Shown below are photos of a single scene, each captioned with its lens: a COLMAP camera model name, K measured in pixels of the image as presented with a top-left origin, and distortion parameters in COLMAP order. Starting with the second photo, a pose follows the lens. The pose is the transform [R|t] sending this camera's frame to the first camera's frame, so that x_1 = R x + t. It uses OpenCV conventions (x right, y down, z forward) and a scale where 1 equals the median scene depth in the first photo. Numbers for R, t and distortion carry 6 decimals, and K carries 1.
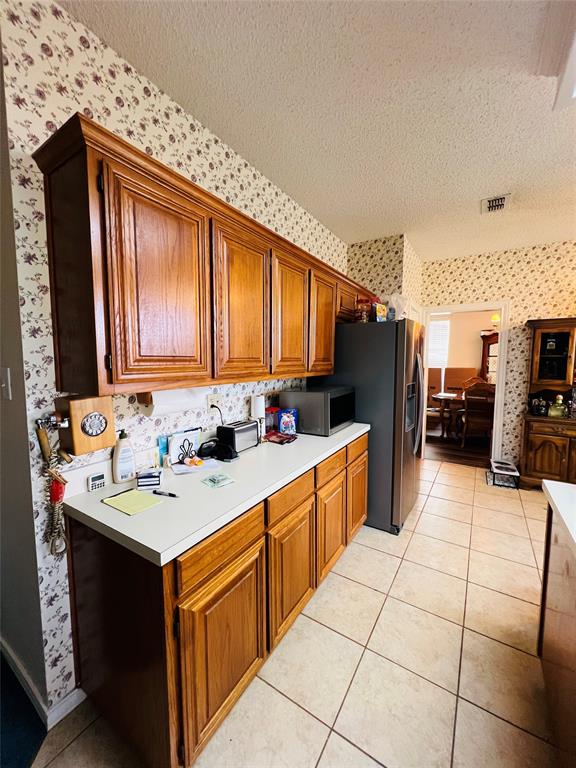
lens RADIAL K [[306.1, 0, 286.2], [0, 306.1, 384.1], [0, 0, 1]] dist [0.001567, 0.000299]
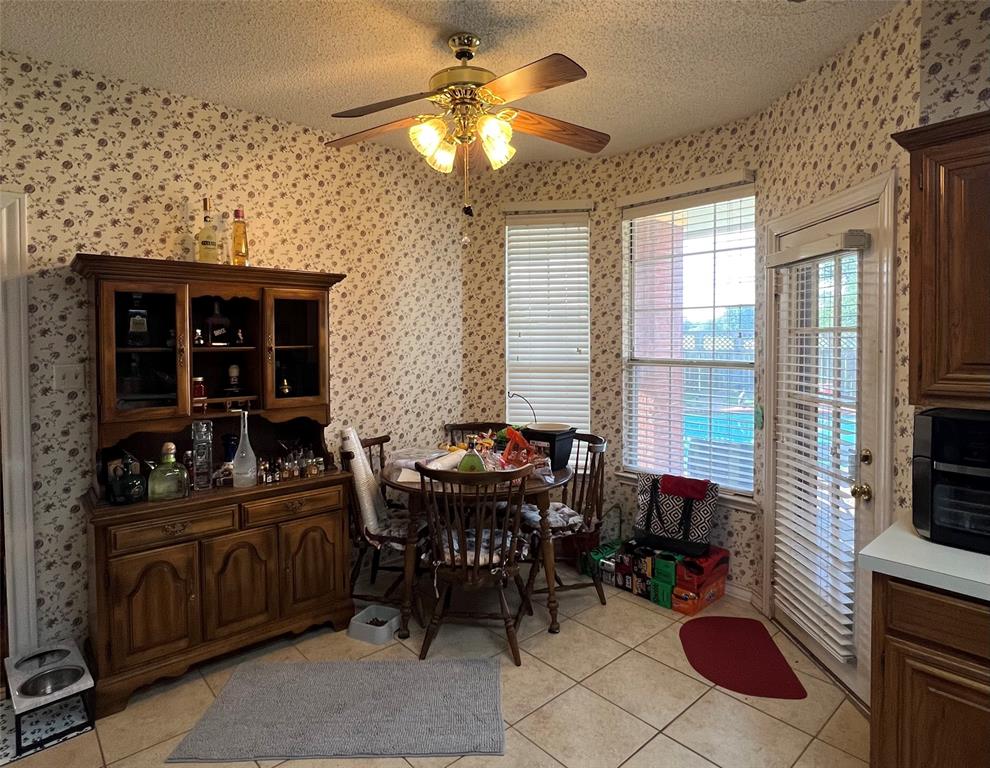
lens RADIAL K [[560.2, 0, 490.4], [0, 560.2, 356.9], [0, 0, 1]] dist [-0.000551, 0.000706]
pose [[0.269256, -0.025473, 0.962732, 0.263114], [0.090639, 0.995883, 0.001000, -0.039043], [-0.958794, 0.086991, 0.270456, 0.343415]]
